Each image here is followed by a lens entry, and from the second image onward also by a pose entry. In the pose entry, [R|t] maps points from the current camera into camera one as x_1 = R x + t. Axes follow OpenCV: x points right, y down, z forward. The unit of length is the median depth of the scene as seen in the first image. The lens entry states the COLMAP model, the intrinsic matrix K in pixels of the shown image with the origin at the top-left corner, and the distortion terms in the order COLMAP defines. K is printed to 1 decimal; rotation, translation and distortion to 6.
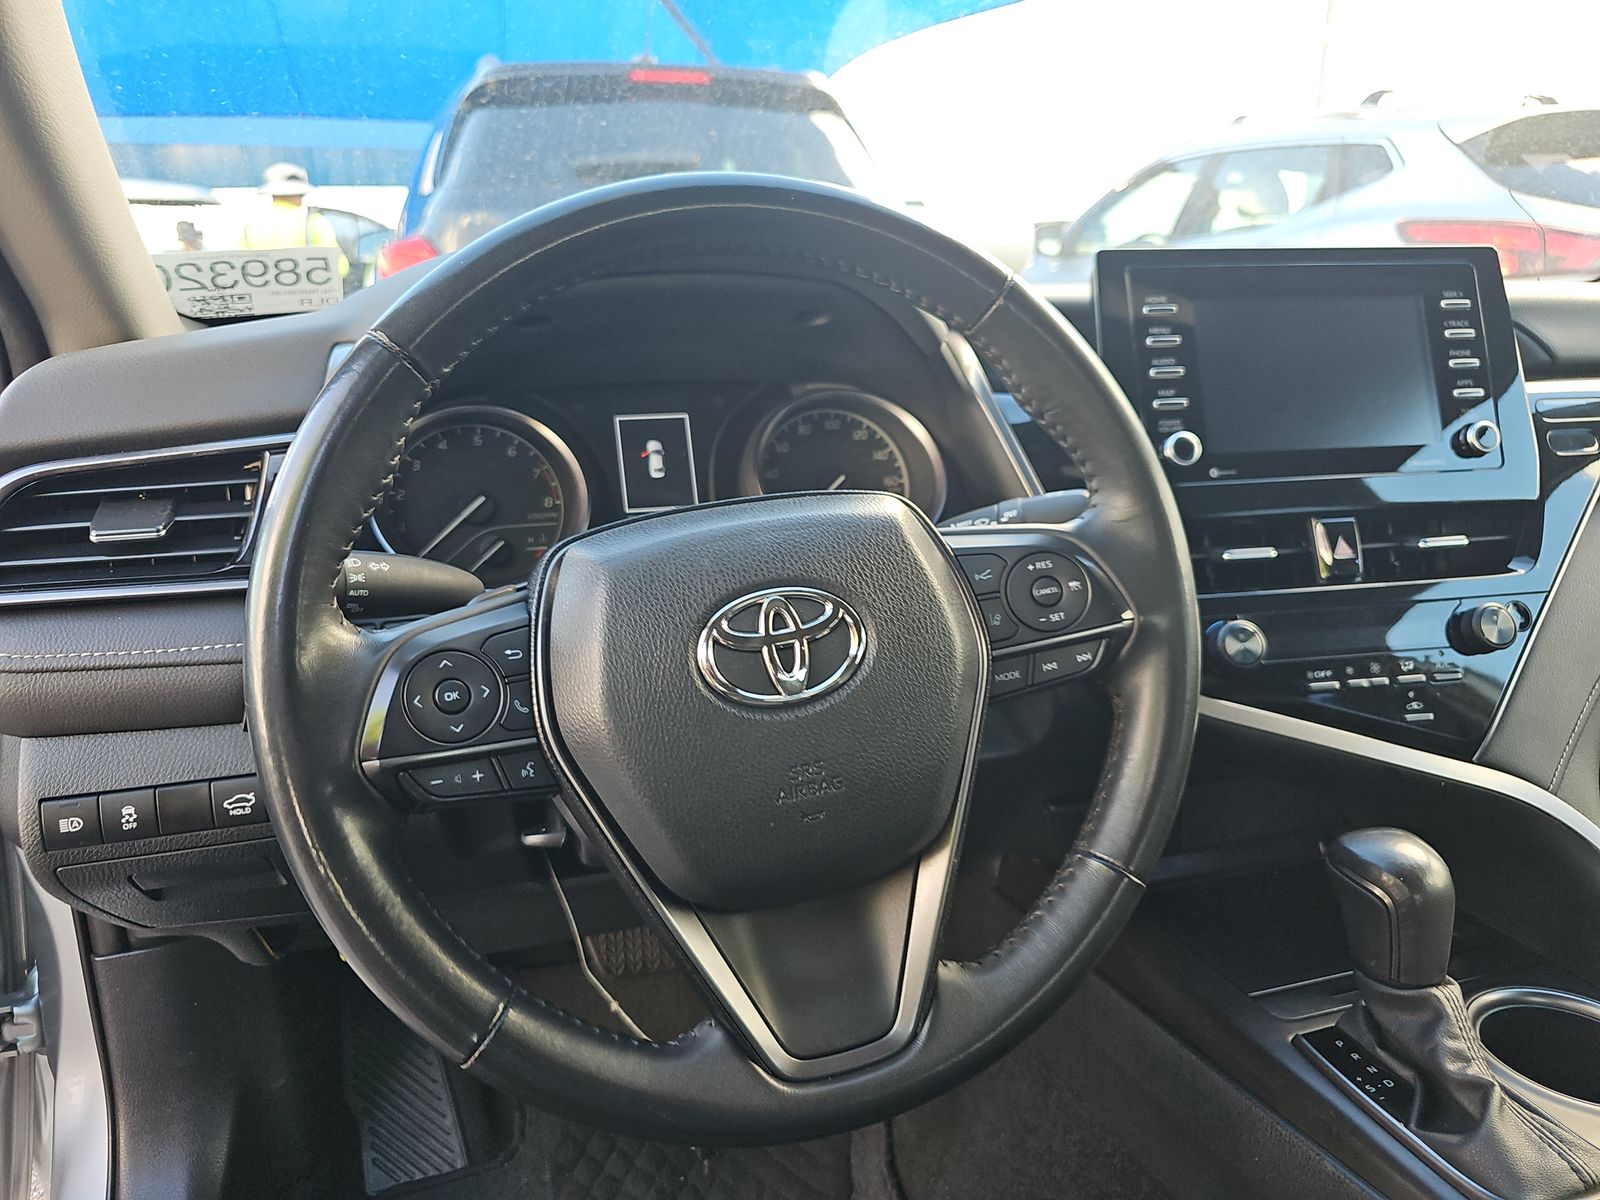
lens RADIAL K [[1062.2, 0, 800.0], [0, 1062.2, 600.0], [0, 0, 1]] dist [0.042467, -0.040377]
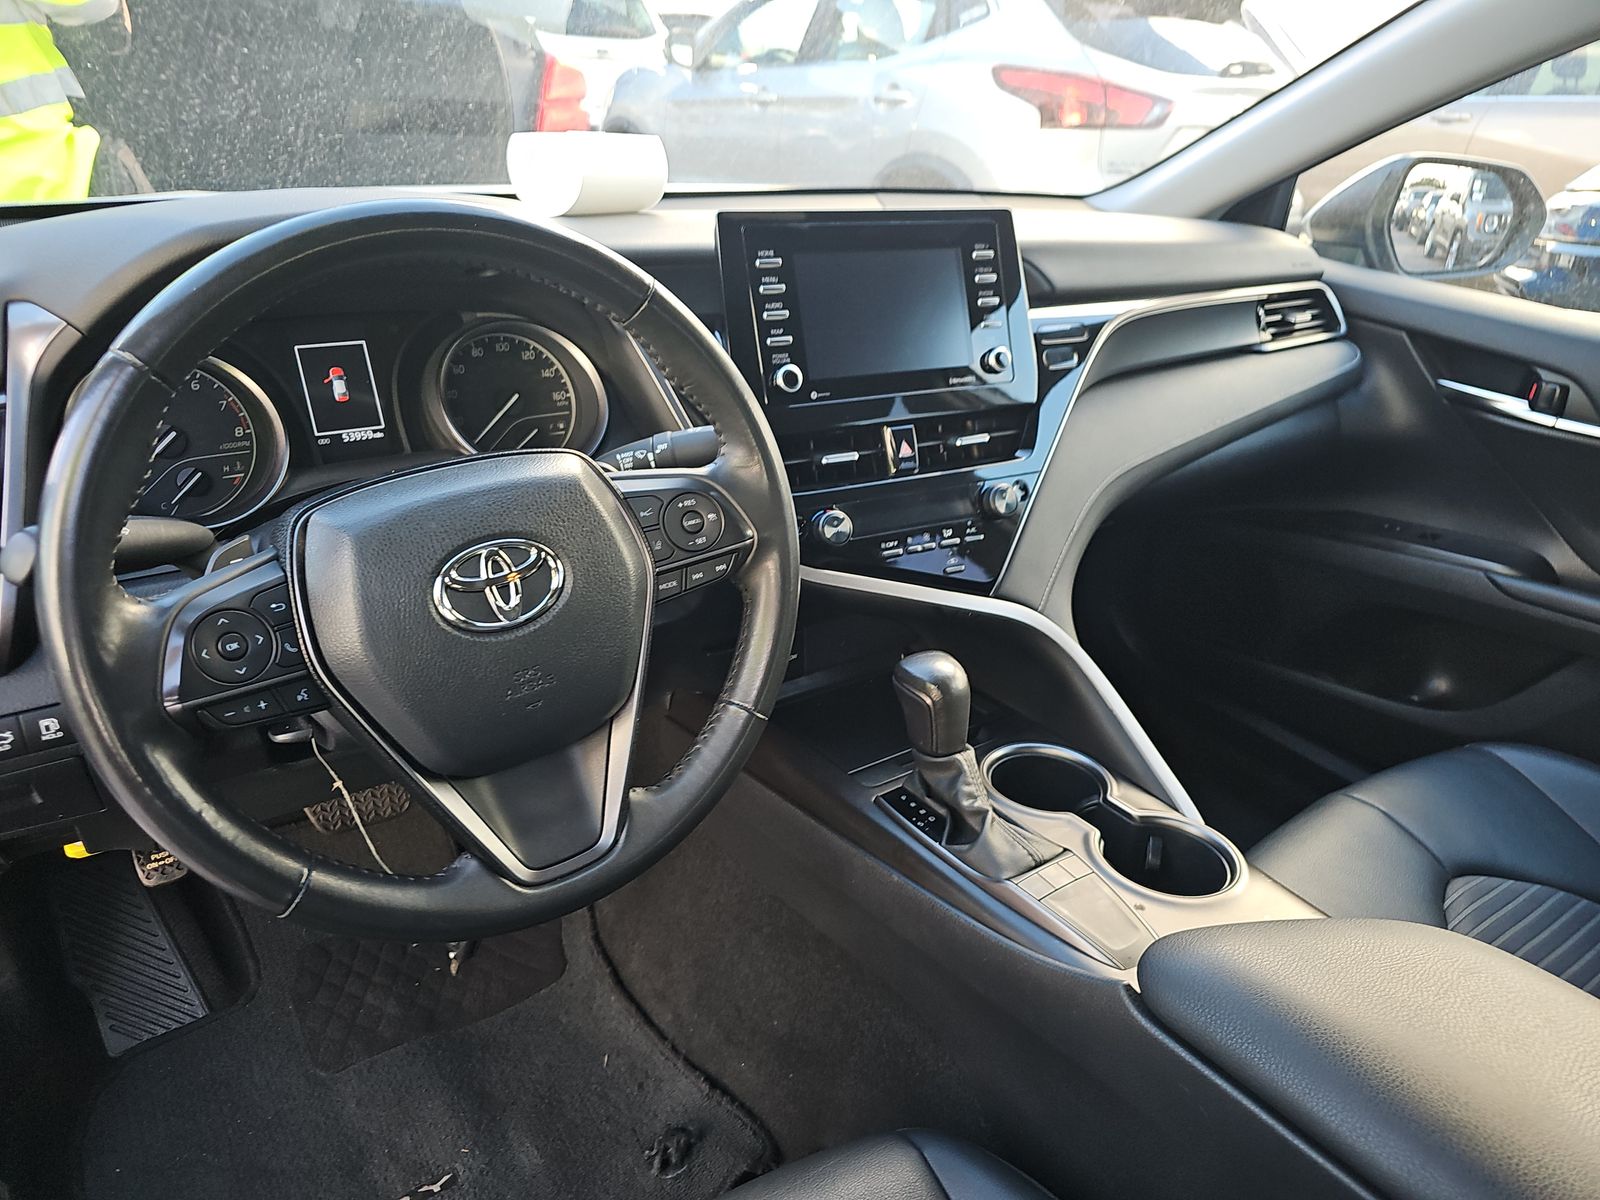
lens RADIAL K [[1044.6, 0, 800.0], [0, 1044.6, 600.0], [0, 0, 1]] dist [0.023544, -0.003089]
pose [[0.948139, -0.087270, 0.305642, -0.045586], [0.034106, 0.983951, 0.175148, -0.112159], [-0.316022, -0.155641, 0.935898, -0.259425]]
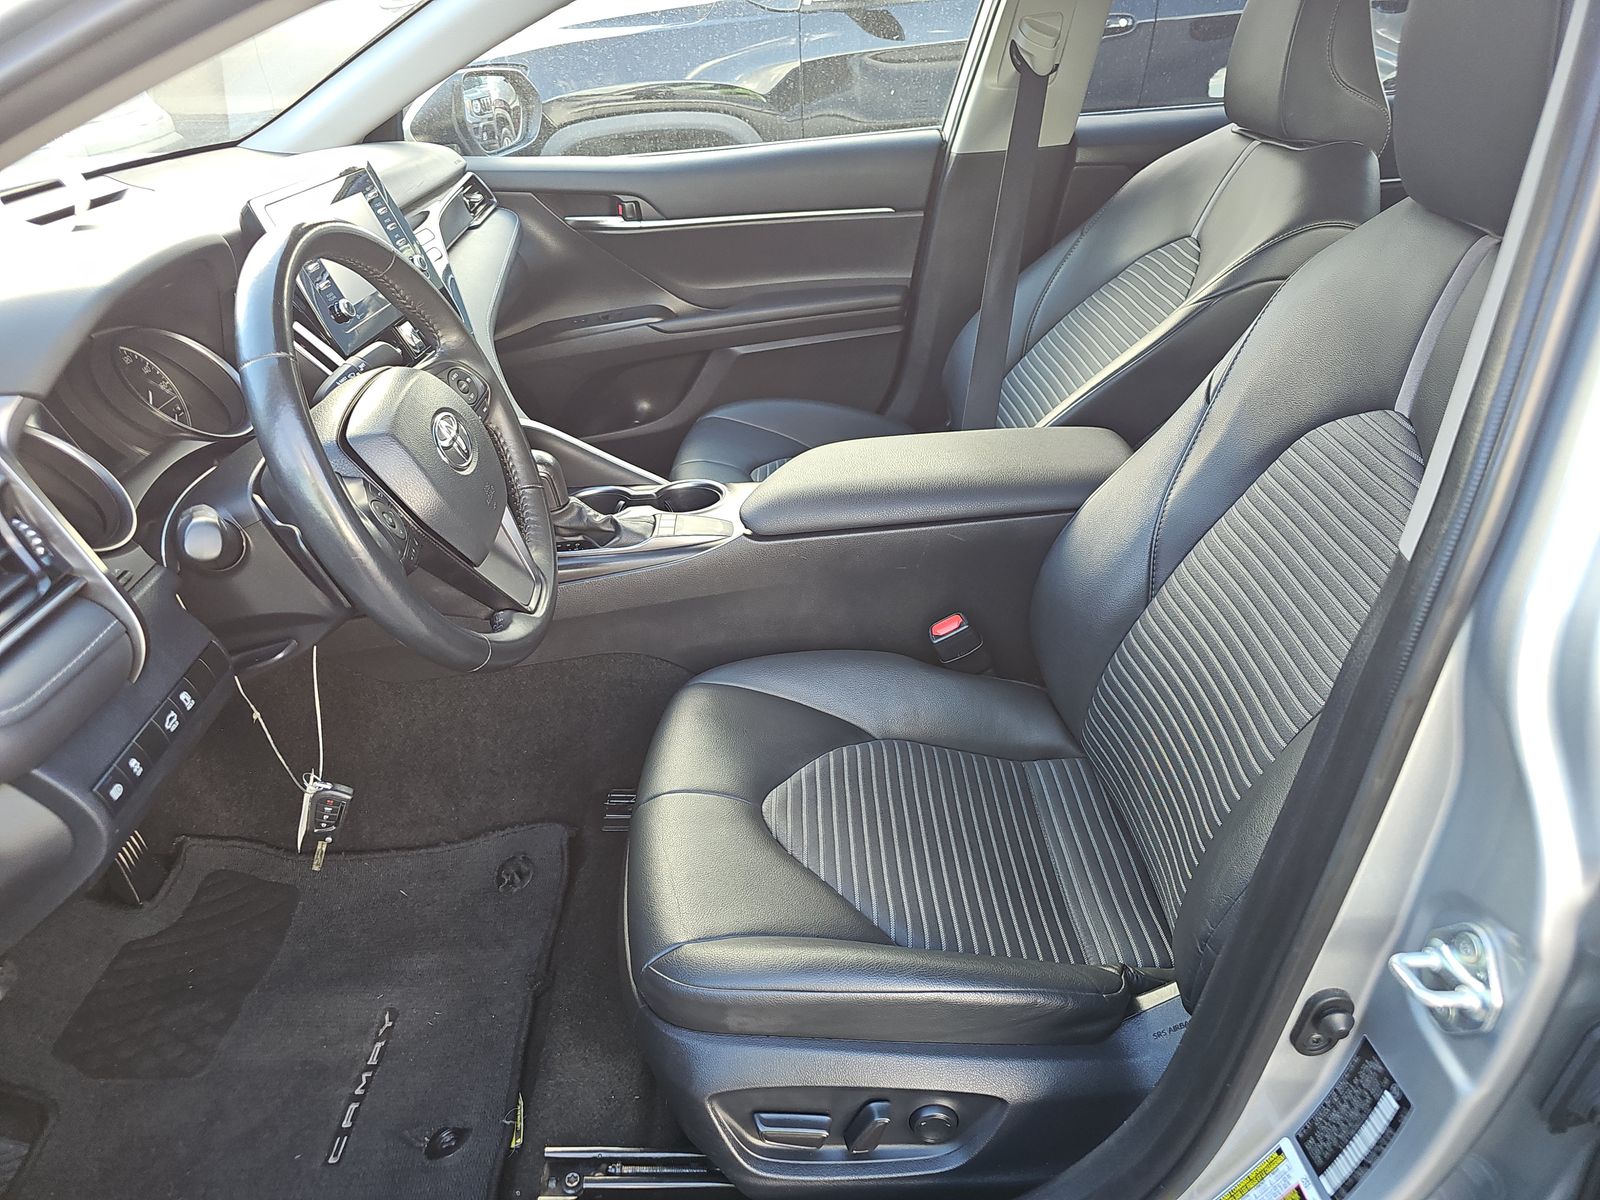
lens RADIAL K [[1062.2, 0, 800.0], [0, 1062.2, 600.0], [0, 0, 1]] dist [0.042467, -0.040377]
pose [[0.243908, -0.487067, 0.838615, -1.352347], [0.300194, 0.860179, 0.412281, -0.265525], [-0.922167, 0.151189, 0.356020, -0.275027]]
